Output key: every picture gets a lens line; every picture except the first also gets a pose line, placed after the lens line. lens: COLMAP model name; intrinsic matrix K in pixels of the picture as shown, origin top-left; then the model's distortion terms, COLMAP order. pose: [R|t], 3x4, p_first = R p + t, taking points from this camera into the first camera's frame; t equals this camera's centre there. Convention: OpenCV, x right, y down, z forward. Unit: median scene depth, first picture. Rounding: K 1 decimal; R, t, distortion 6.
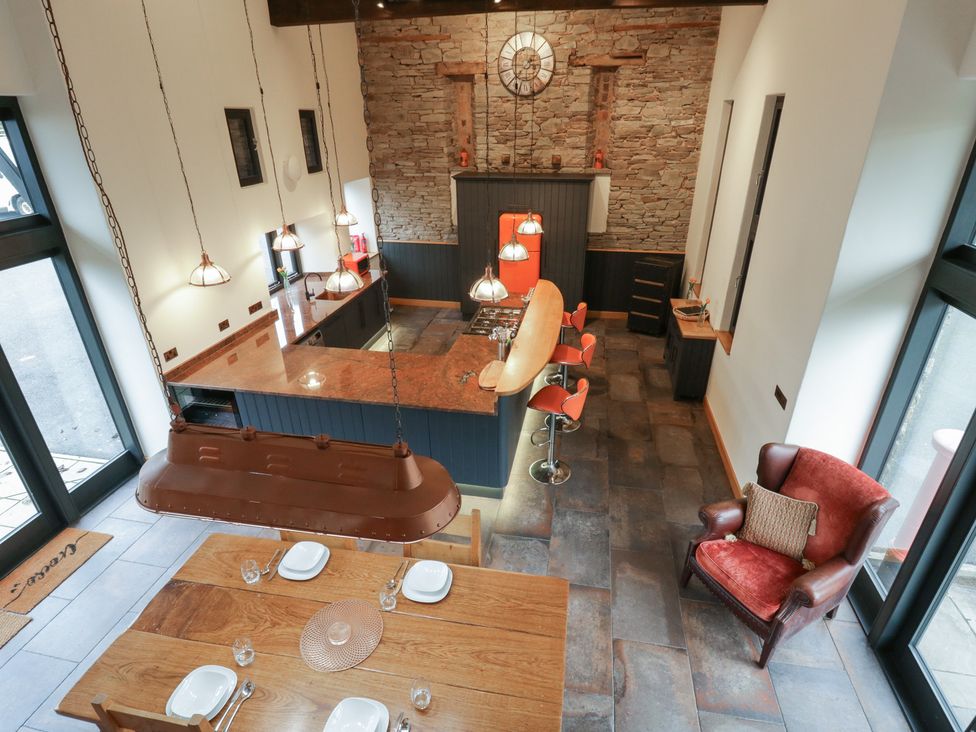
lens RADIAL K [[509.0, 0, 498.7], [0, 509.0, 370.9], [0, 0, 1]] dist [0.001865, -0.014653]
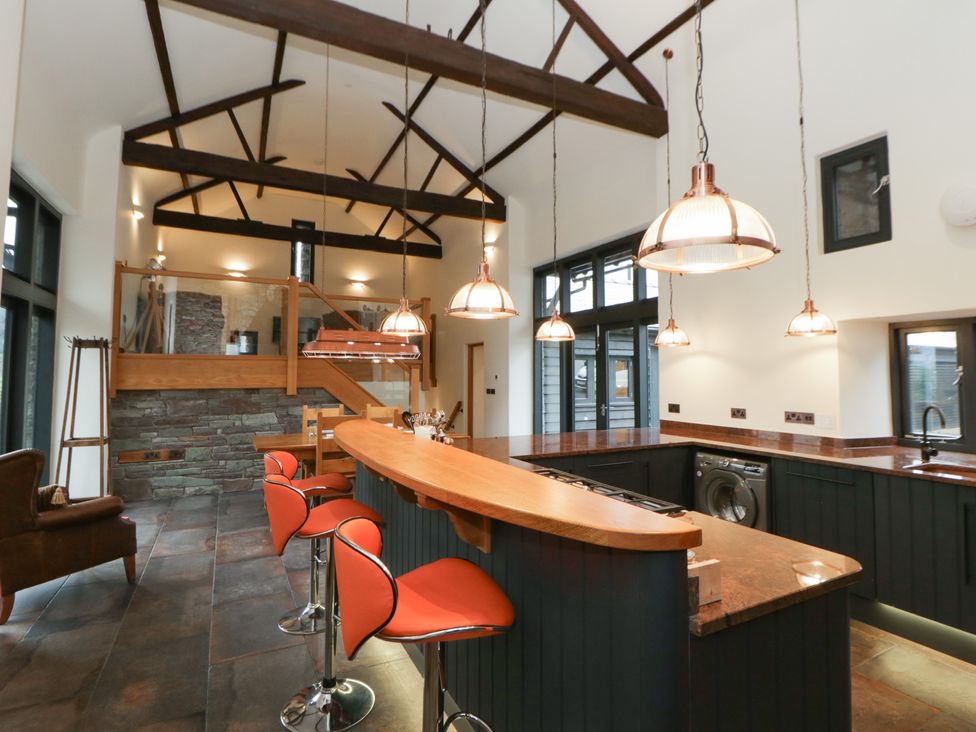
lens RADIAL K [[517.3, 0, 503.5], [0, 517.3, 346.4], [0, 0, 1]] dist [-0.002730, 0.000195]
pose [[-0.785685, -0.034527, -0.617663, 0.210352], [-0.273754, 0.914766, 0.297088, -0.236822], [0.554760, 0.402505, -0.728170, 0.949695]]
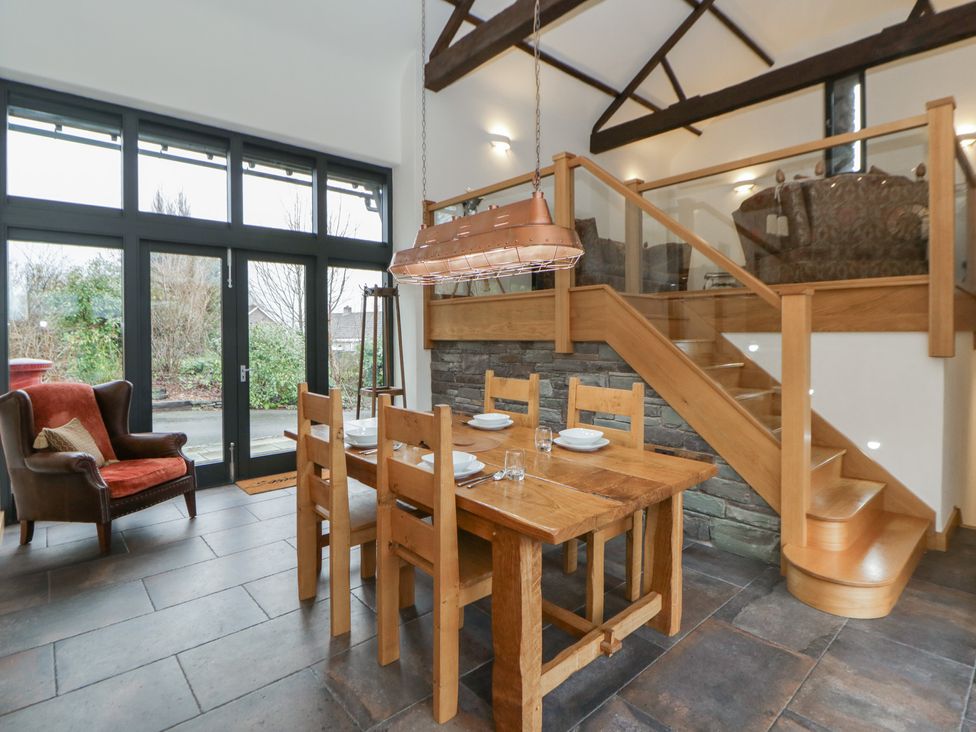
lens RADIAL K [[509.0, 0, 513.8], [0, 509.0, 336.9], [0, 0, 1]] dist [0.001865, -0.014653]
pose [[-0.803221, -0.002896, 0.595674, -0.347335], [0.268833, 0.890597, 0.366831, -0.013076], [-0.531568, 0.454783, -0.714568, 0.518973]]
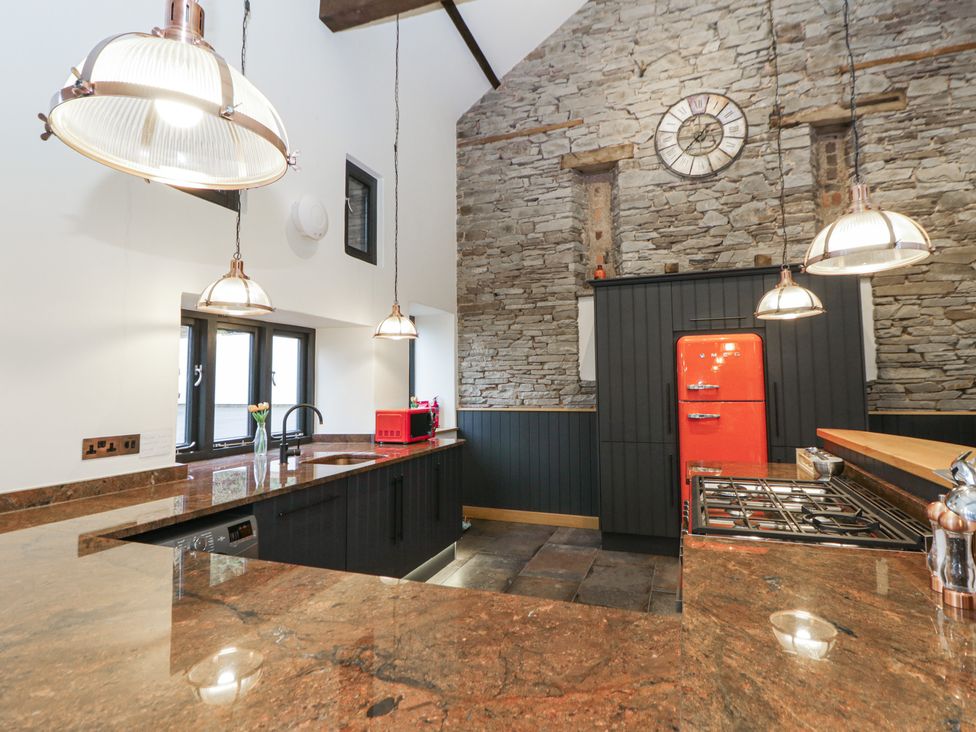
lens RADIAL K [[509.0, 0, 500.9], [0, 509.0, 351.2], [0, 0, 1]] dist [0.001865, -0.014653]
pose [[0.985157, -0.019254, -0.170571, -0.090619], [-0.068826, 0.866009, -0.495270, -0.012577], [0.157252, 0.499658, 0.851830, 0.518113]]
